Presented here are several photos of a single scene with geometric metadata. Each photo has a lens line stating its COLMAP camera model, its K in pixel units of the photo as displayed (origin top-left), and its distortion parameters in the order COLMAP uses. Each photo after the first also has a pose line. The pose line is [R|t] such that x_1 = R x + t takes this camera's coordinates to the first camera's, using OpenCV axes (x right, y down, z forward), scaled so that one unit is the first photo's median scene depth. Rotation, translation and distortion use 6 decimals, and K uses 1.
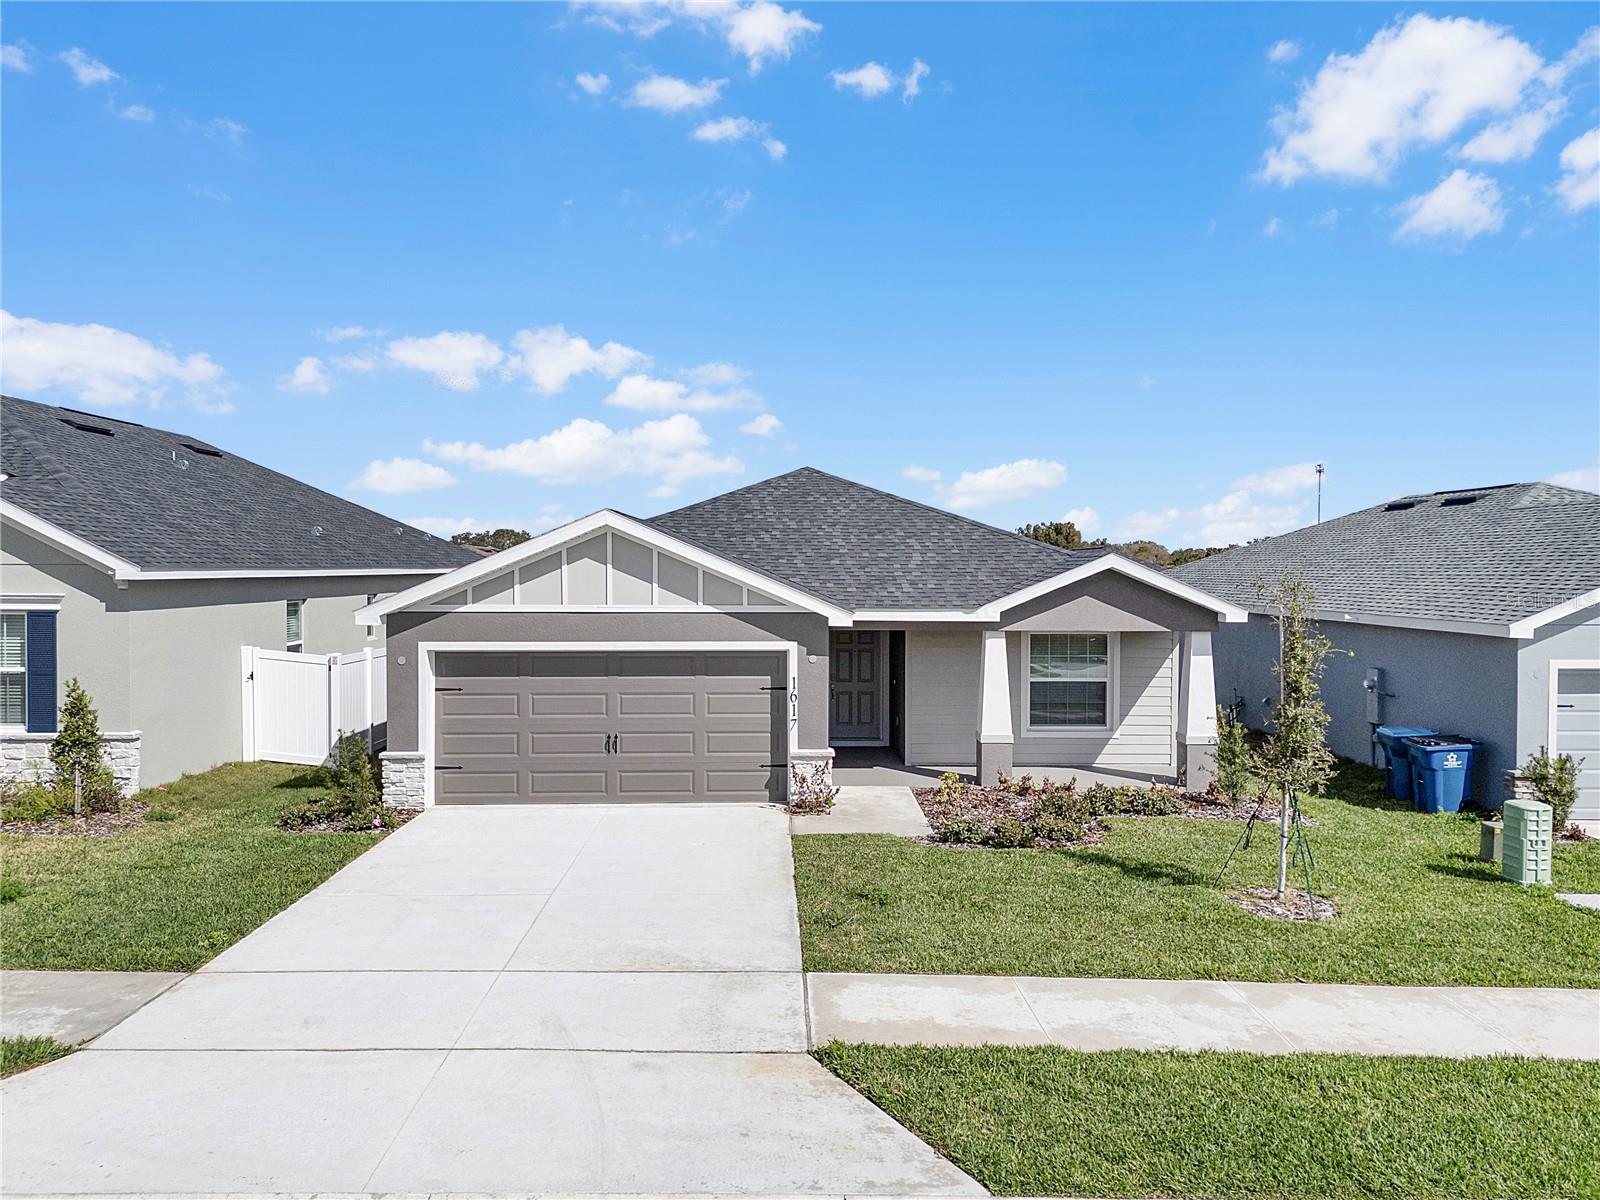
lens RADIAL K [[1185.1, 0, 799.3], [0, 1185.1, 597.3], [0, 0, 1]] dist [0.080727, -0.073324]
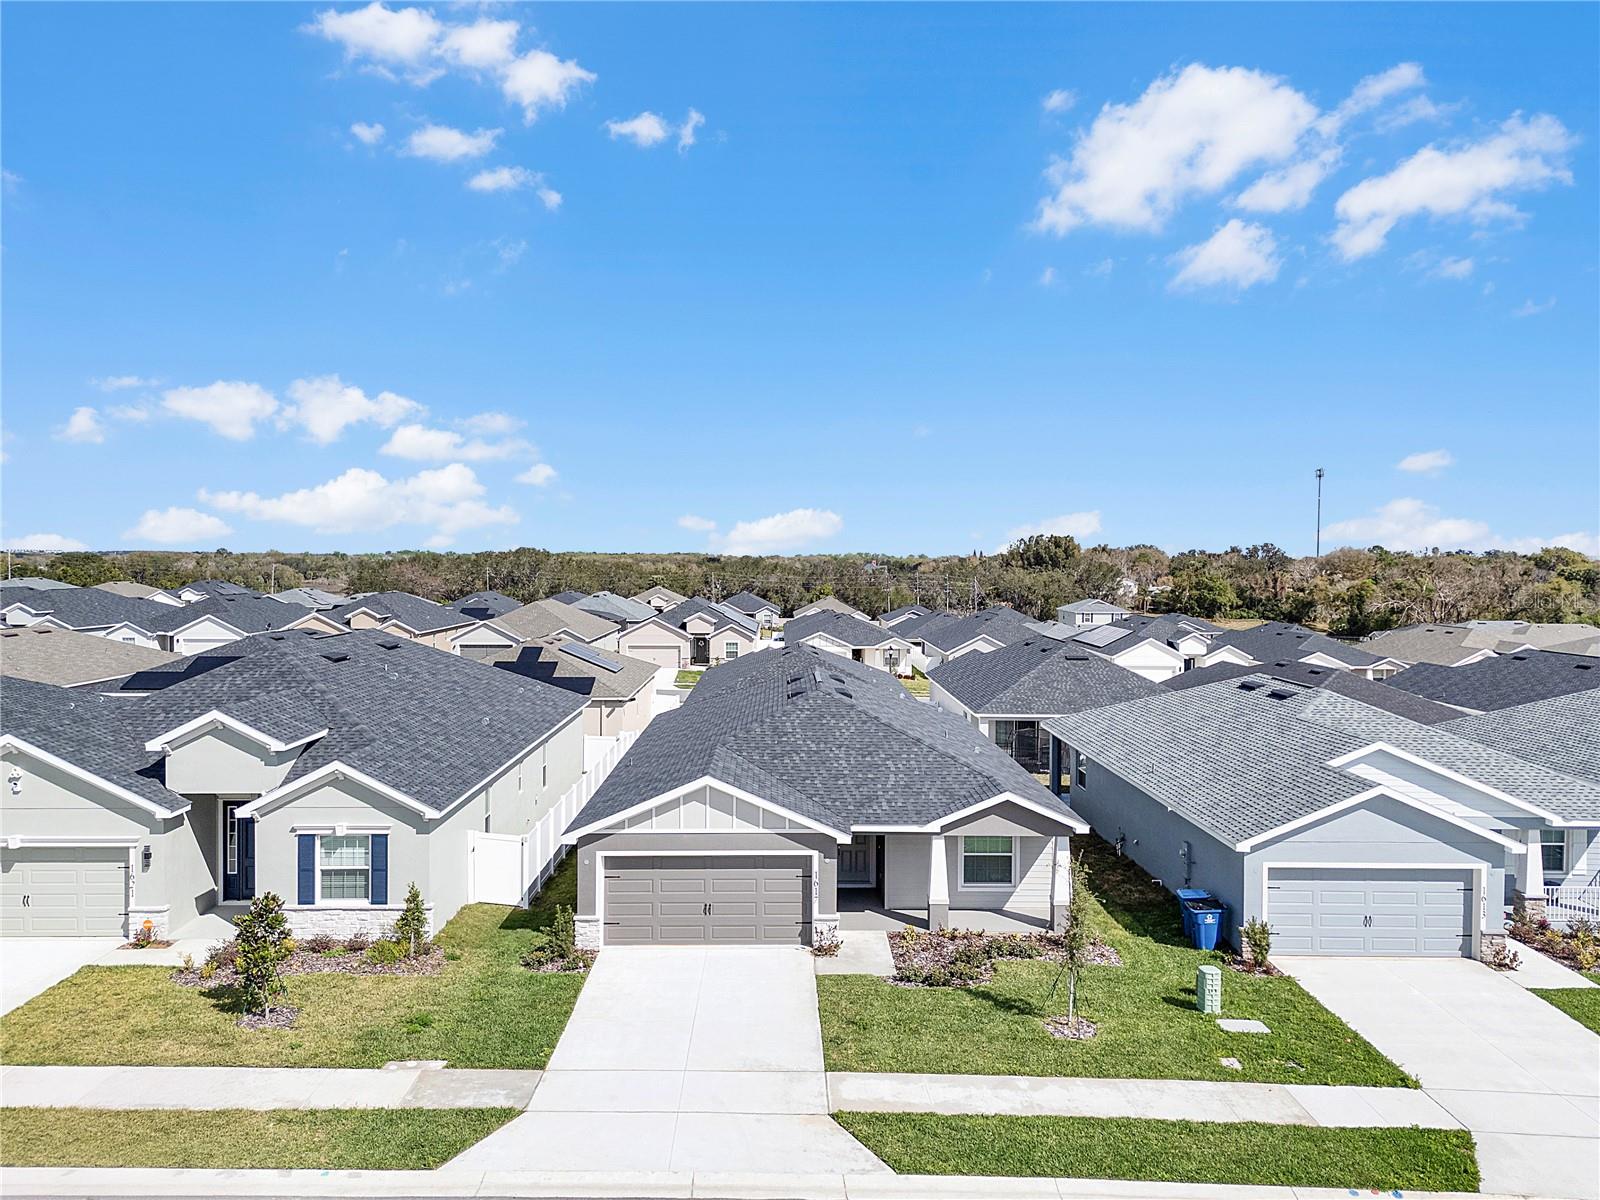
lens RADIAL K [[1185.1, 0, 799.3], [0, 1185.1, 597.3], [0, 0, 1]] dist [0.080727, -0.073324]
pose [[0.999981, 0.001581, -0.005987, -0.019397], [-0.001546, 0.999982, 0.005869, -0.339826], [0.005996, -0.005860, 0.999965, -0.706838]]
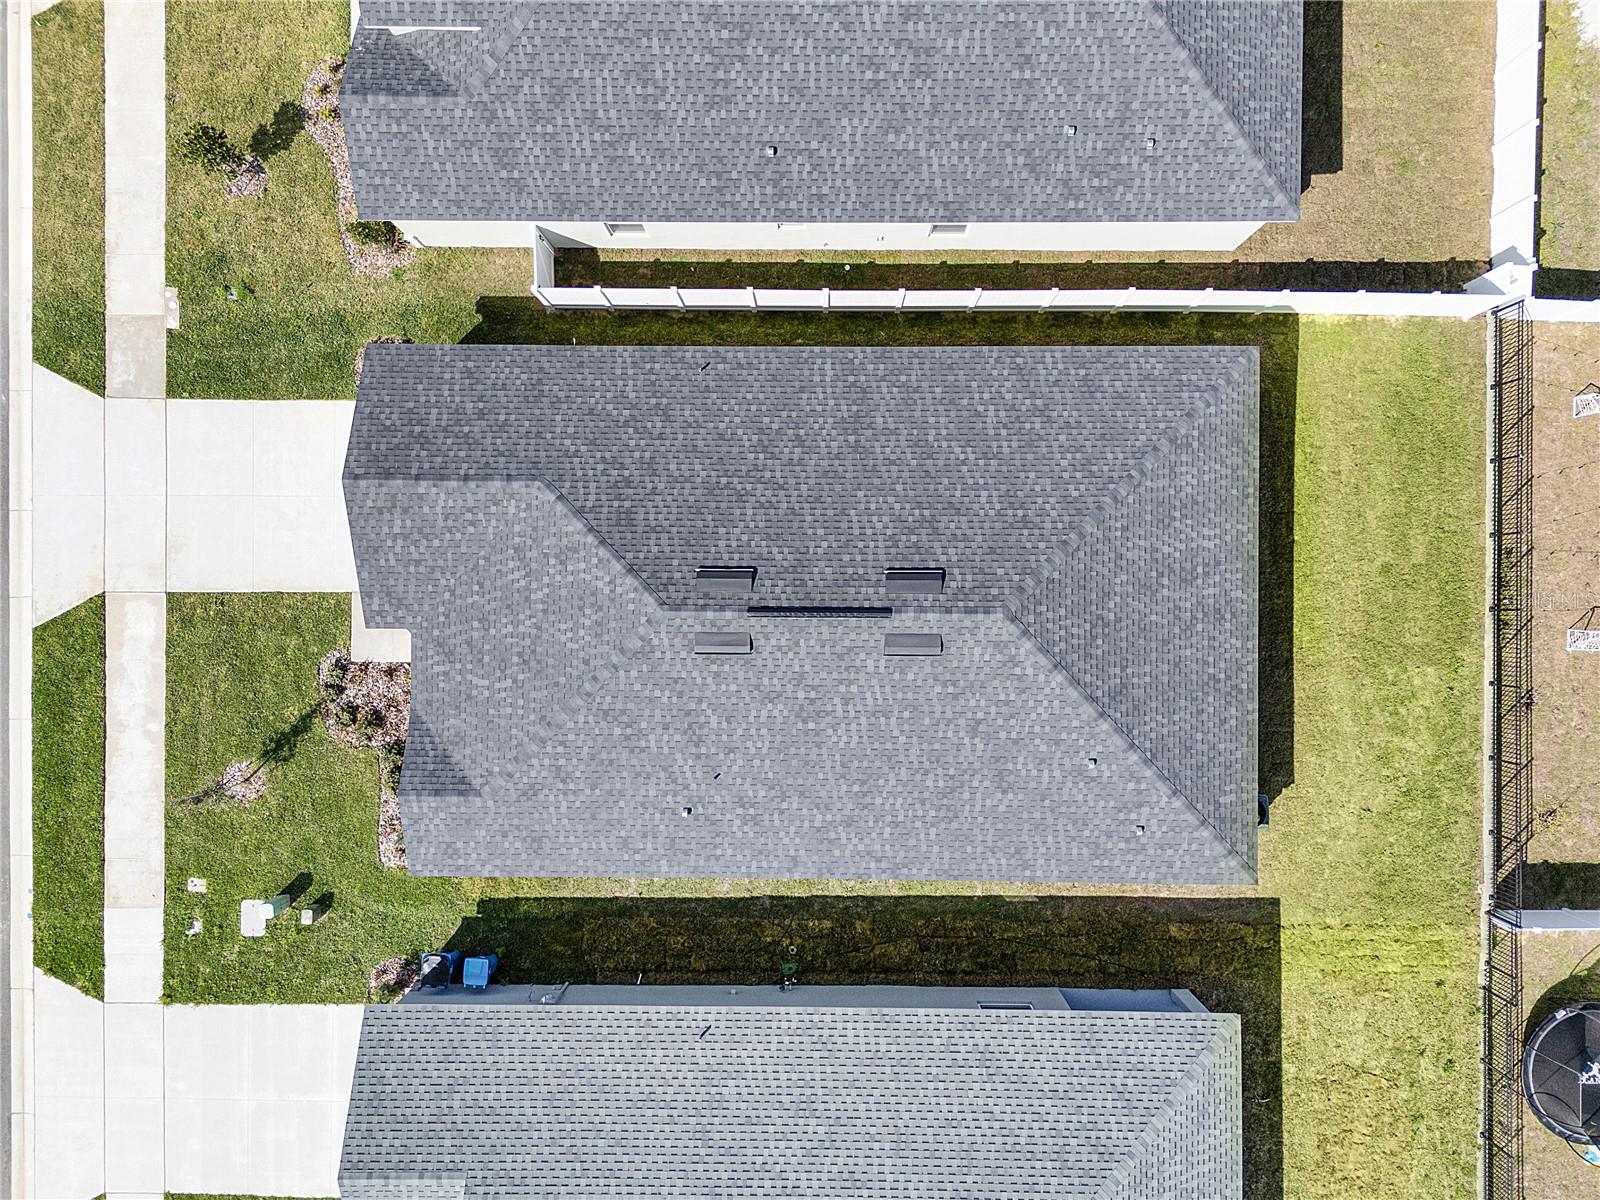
lens RADIAL K [[1185.1, 0, 799.3], [0, 1185.1, 597.3], [0, 0, 1]] dist [0.080727, -0.073324]
pose [[-0.028925, 0.999530, -0.010188, 0.000009], [-0.019362, 0.009631, 0.999766, -1.743585], [0.999394, 0.029115, 0.019074, 1.577902]]
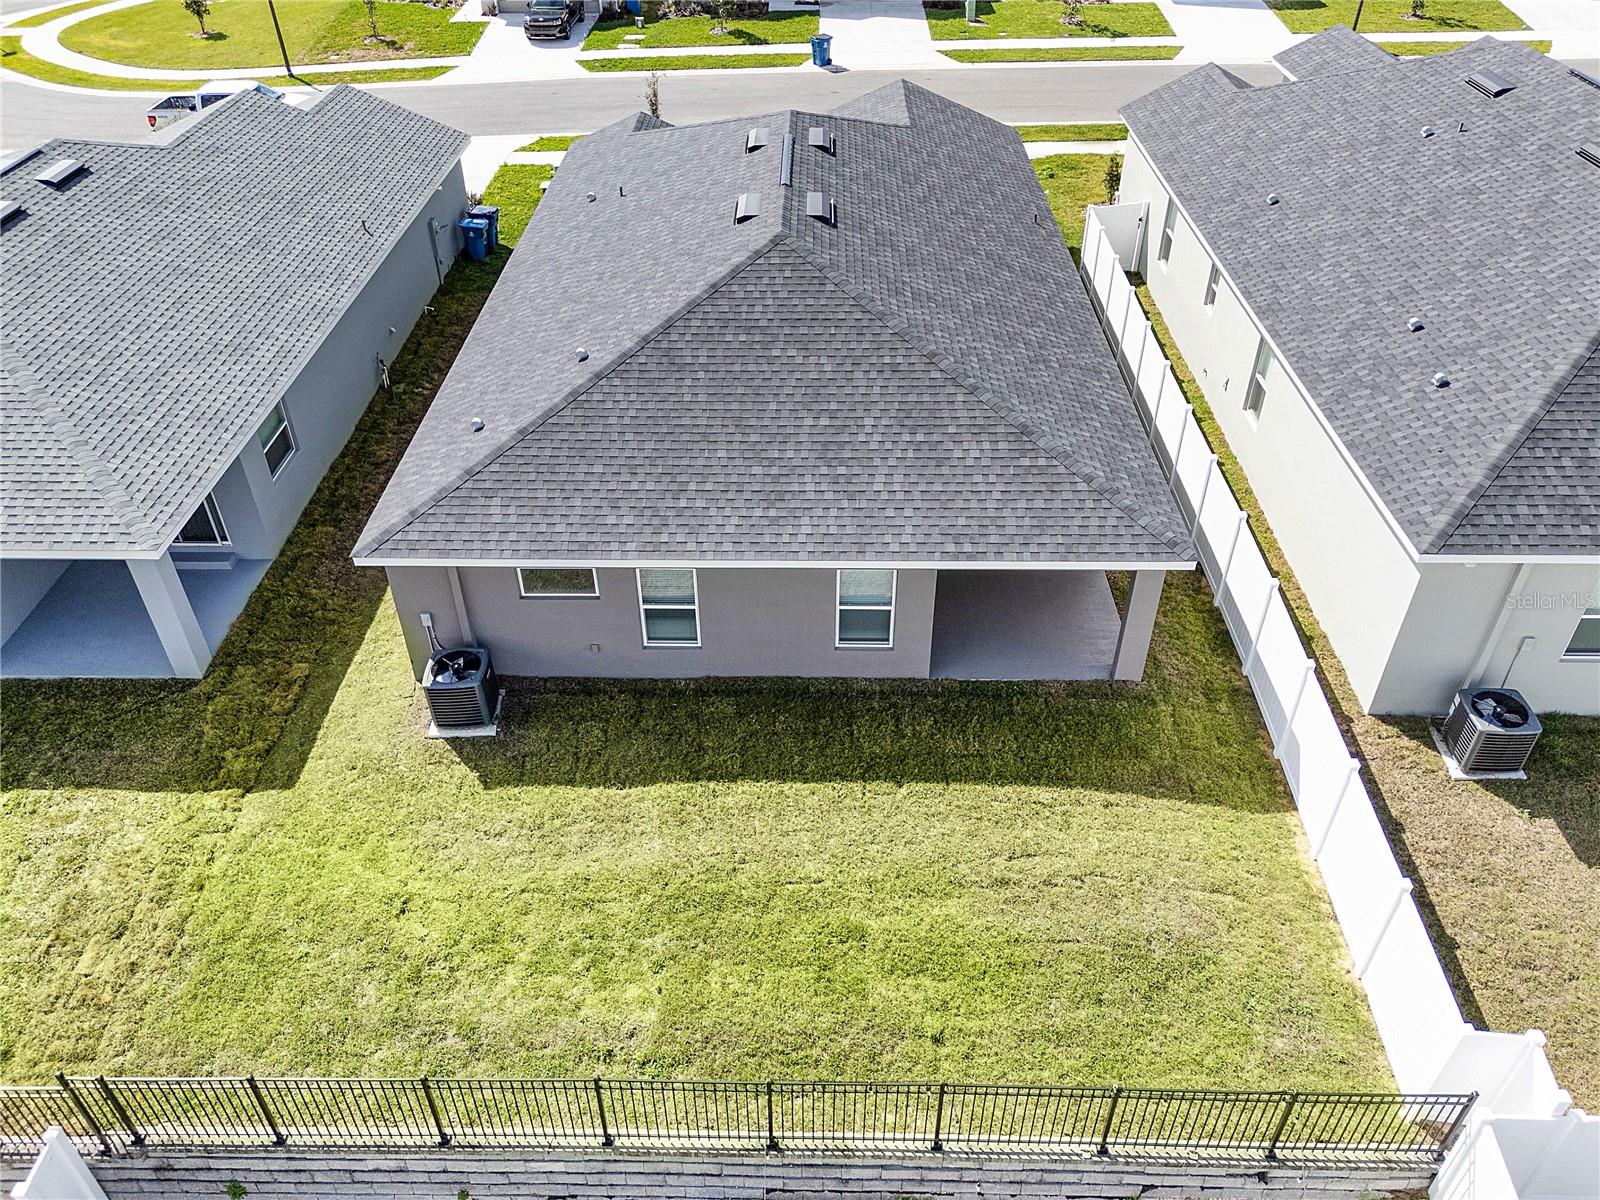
lens RADIAL K [[1185.1, 0, 799.3], [0, 1185.1, 597.3], [0, 0, 1]] dist [0.080727, -0.073324]
pose [[-0.999300, -0.021810, 0.030404, -0.069429], [0.002283, 0.775514, 0.631326, -0.692243], [-0.037348, 0.630953, -0.774921, 3.137609]]
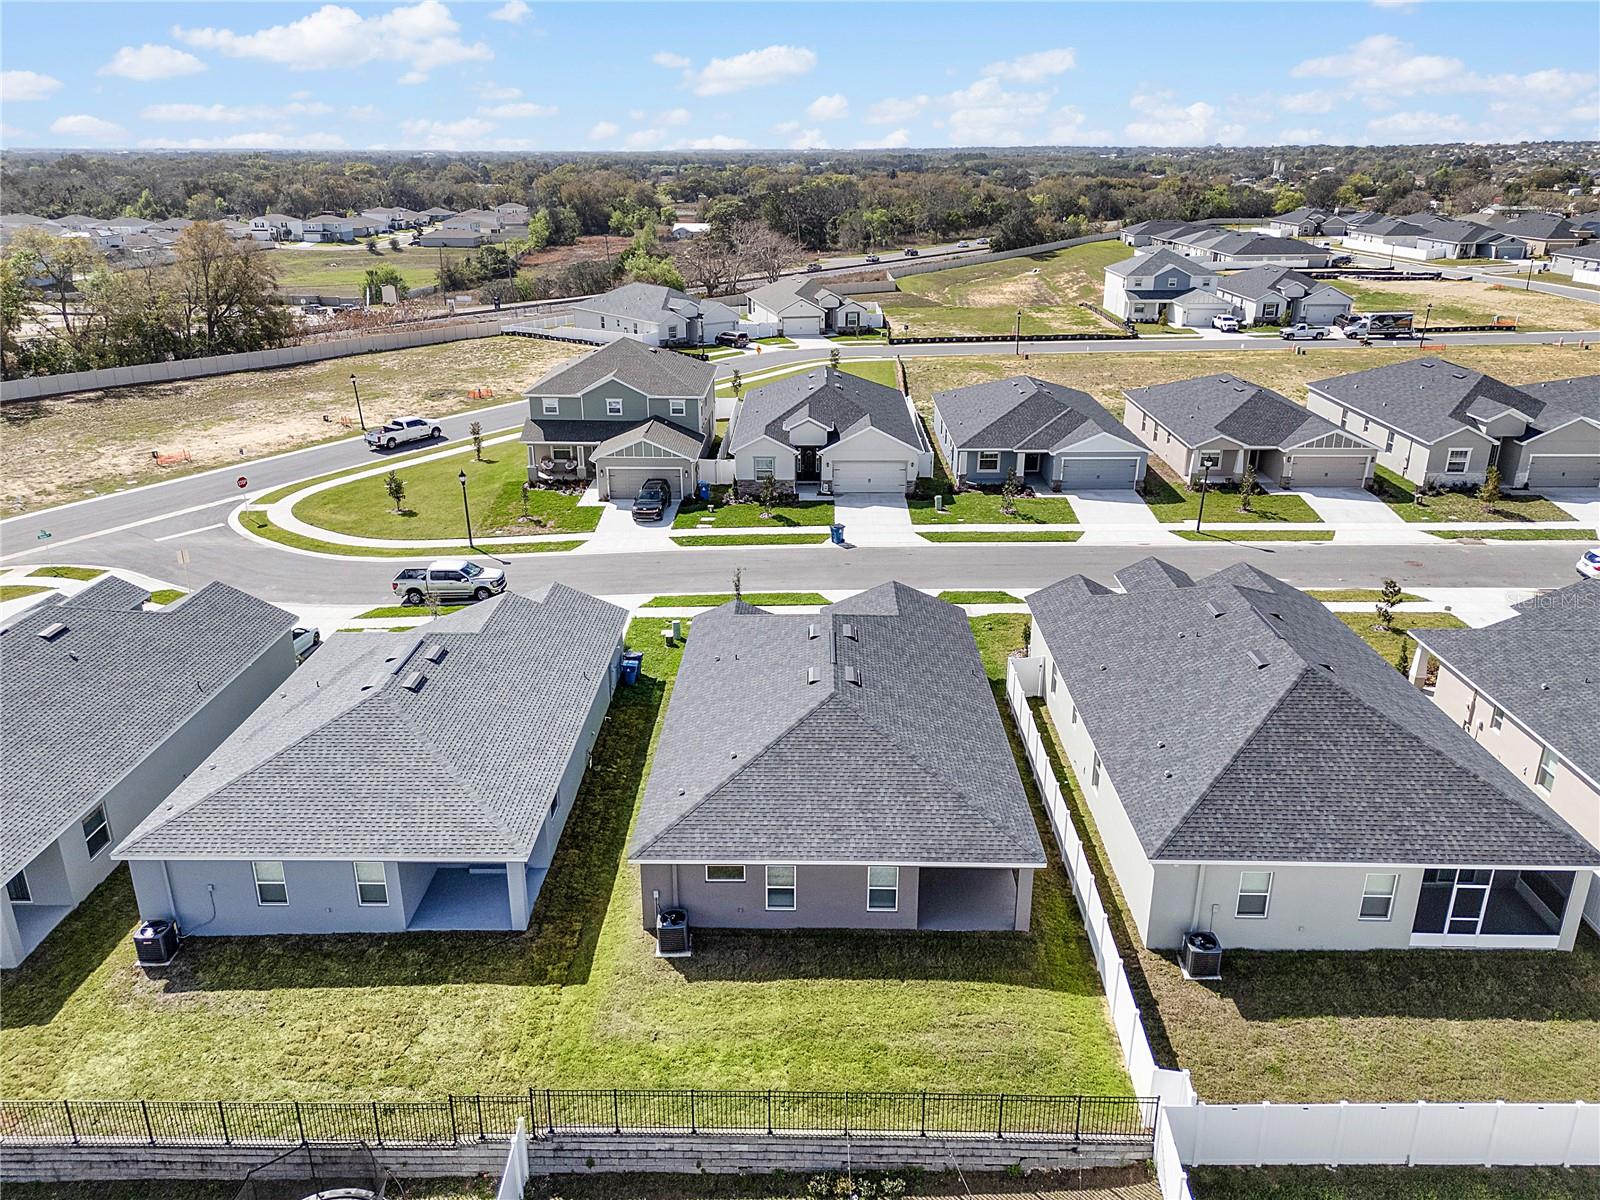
lens RADIAL K [[1185.1, 0, 799.3], [0, 1185.1, 597.3], [0, 0, 1]] dist [0.080727, -0.073324]
pose [[-0.999333, -0.016807, 0.032407, -0.005582], [-0.003359, 0.926281, 0.376819, -1.307511], [-0.036351, 0.376459, -0.925720, 4.123493]]
